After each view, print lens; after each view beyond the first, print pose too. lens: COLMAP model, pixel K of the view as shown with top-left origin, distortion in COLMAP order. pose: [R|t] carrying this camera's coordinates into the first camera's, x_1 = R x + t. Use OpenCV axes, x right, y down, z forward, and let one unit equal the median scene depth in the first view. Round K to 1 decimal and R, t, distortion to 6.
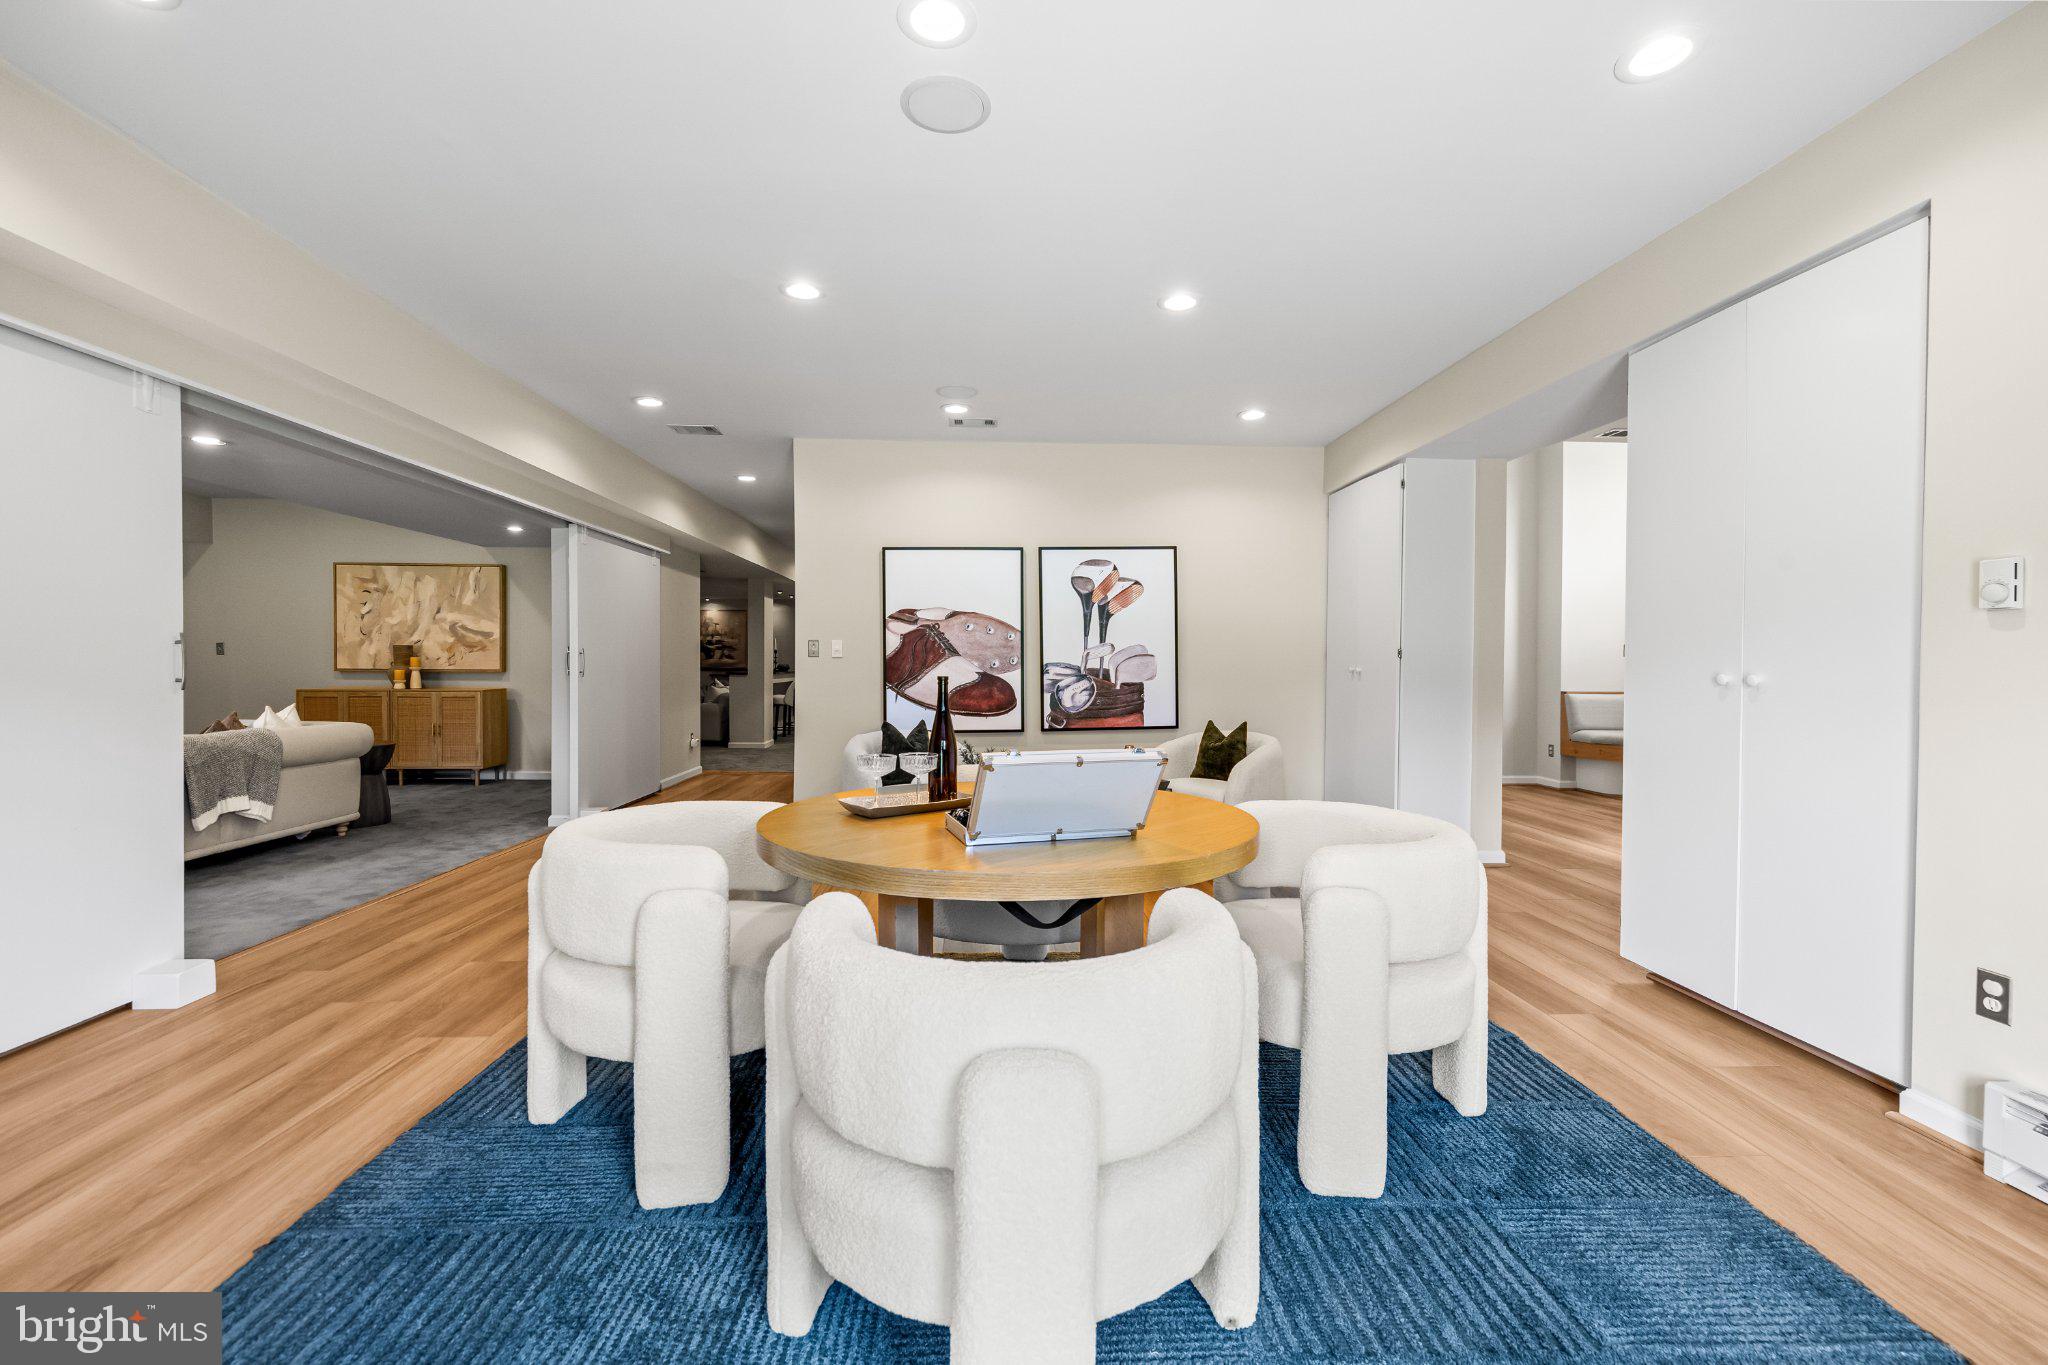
lens RADIAL K [[882.4, 0, 1057.8], [0, 882.4, 665.4], [0, 0, 1]] dist [0.011394, 0.000675]
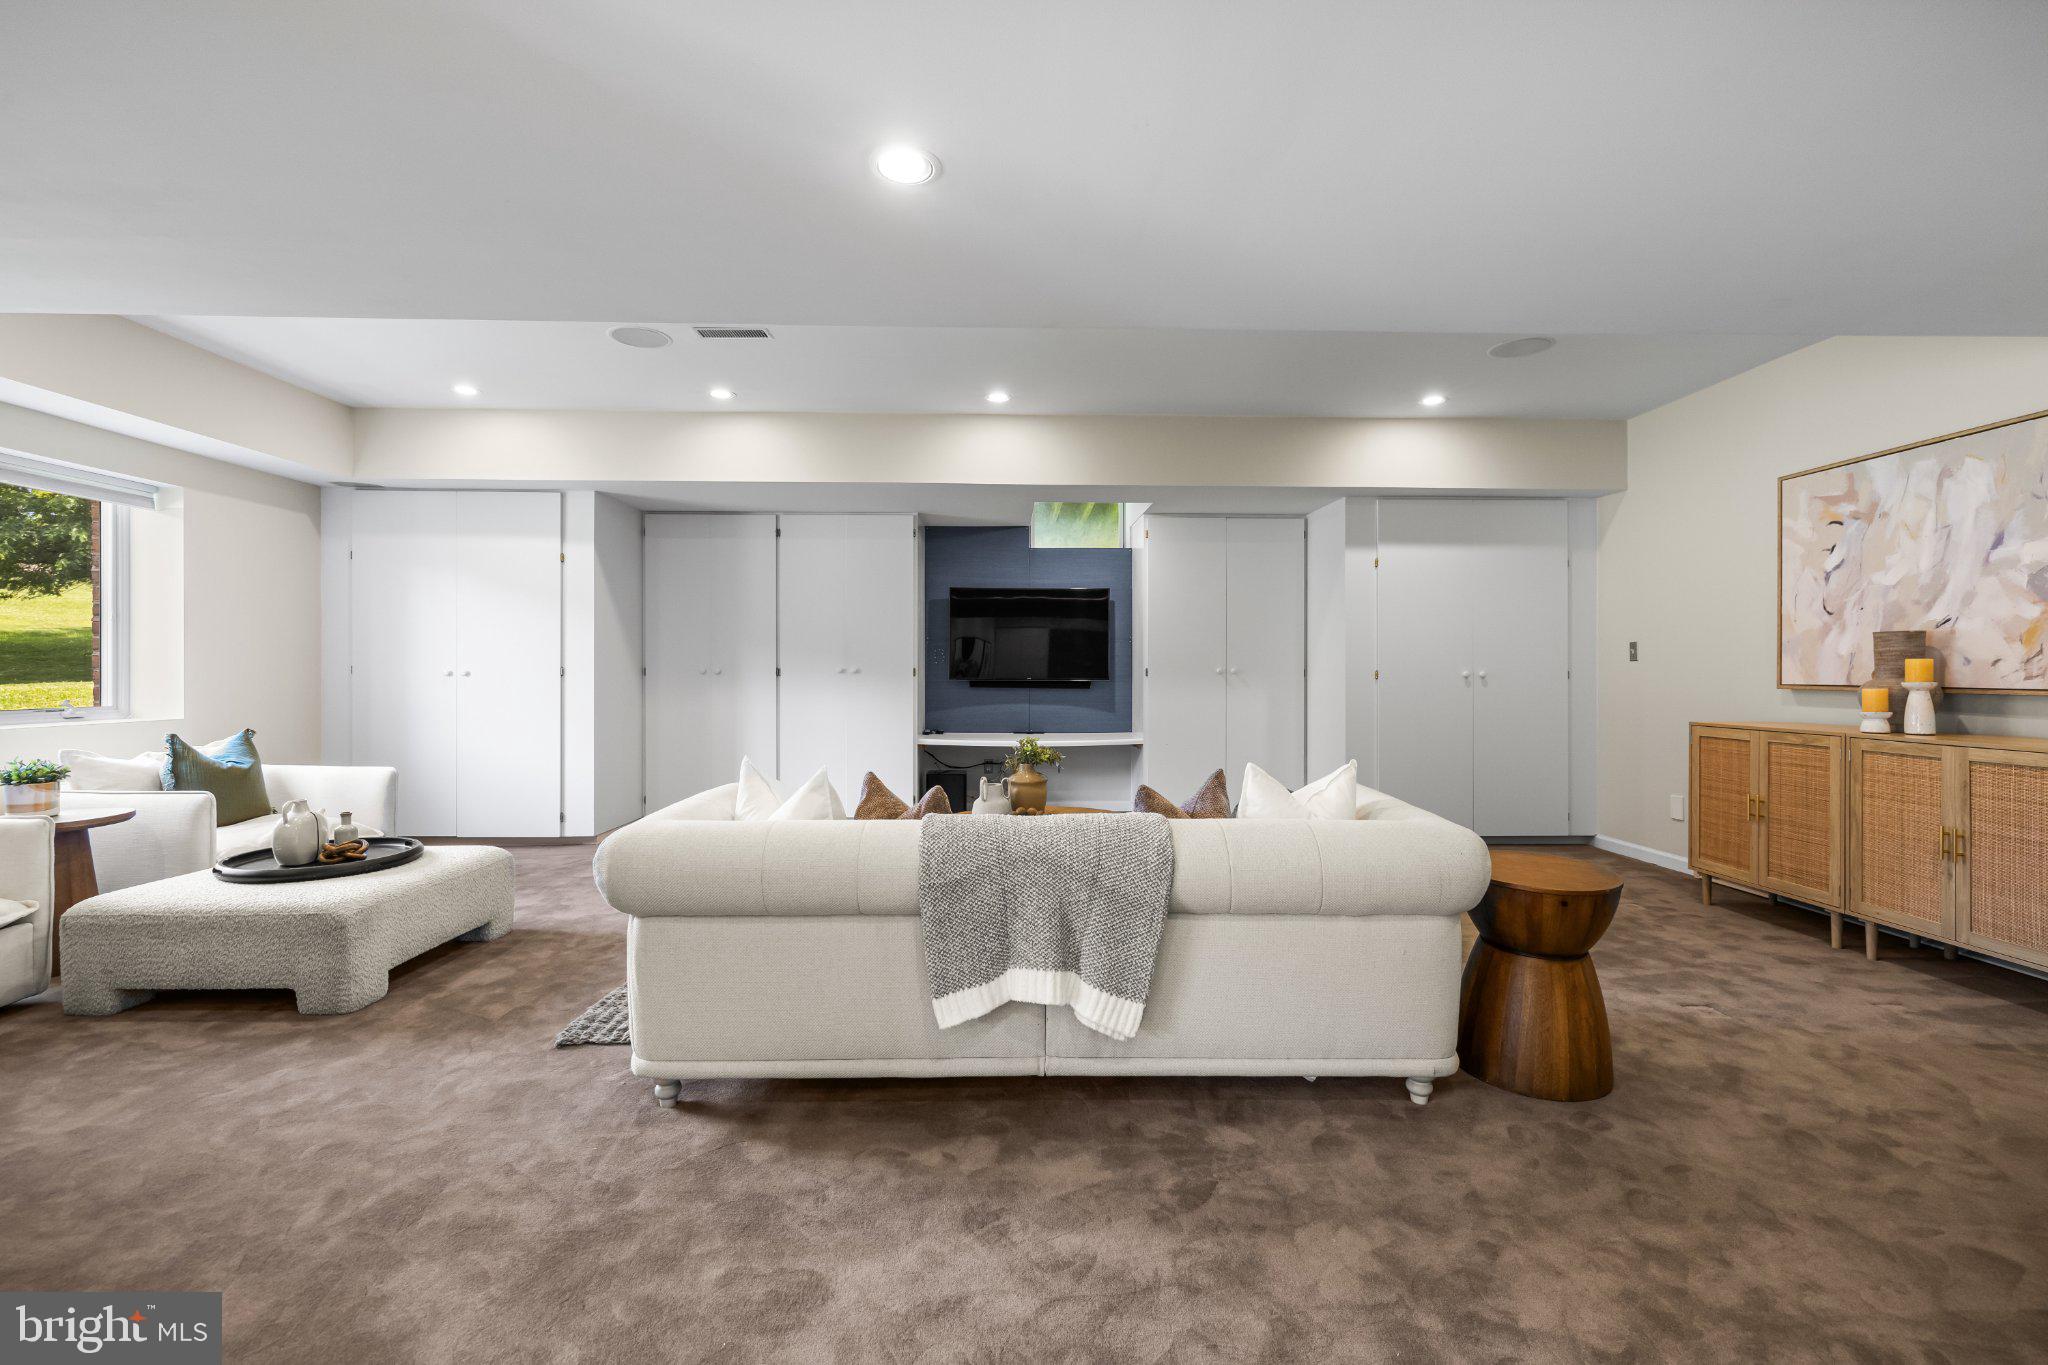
lens RADIAL K [[882.4, 0, 1020.6], [0, 882.4, 680.9], [0, 0, 1]] dist [0.011394, 0.000675]
pose [[-0.040403, 0.006118, -0.999165, -0.381516], [-0.006635, 0.999958, 0.006392, 0.002045], [0.999161, 0.006887, -0.040361, 0.790832]]
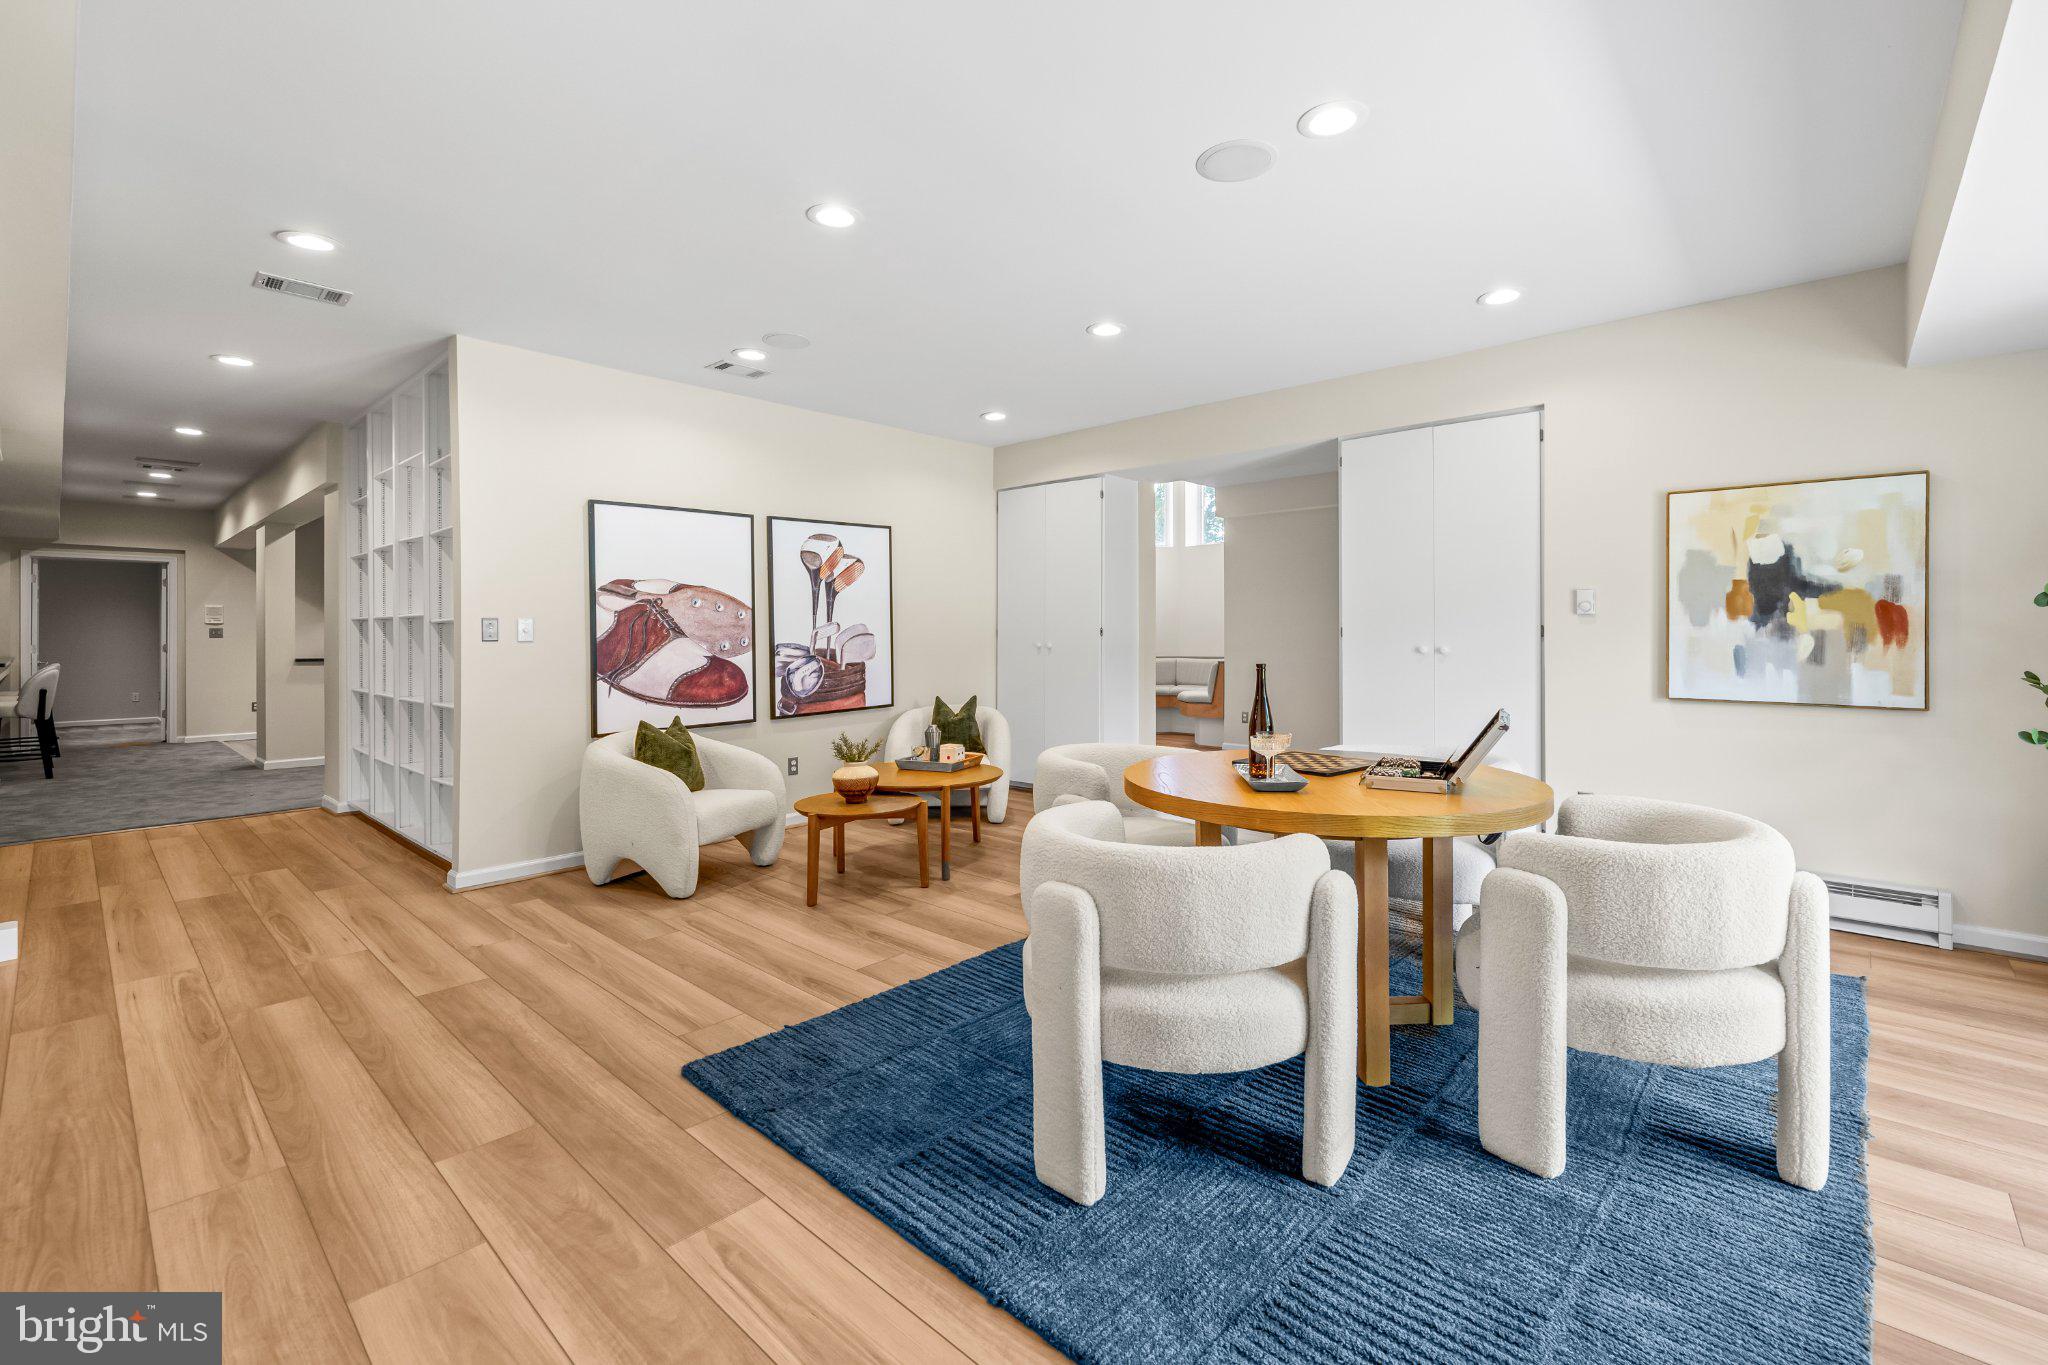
lens RADIAL K [[882.4, 0, 1044.3], [0, 882.4, 626.1], [0, 0, 1]] dist [0.011394, 0.000675]
pose [[0.707434, -0.002934, 0.706774, -0.460374], [0.010094, 0.999931, -0.005952, -0.012796], [-0.706708, 0.011345, 0.707415, 0.160199]]
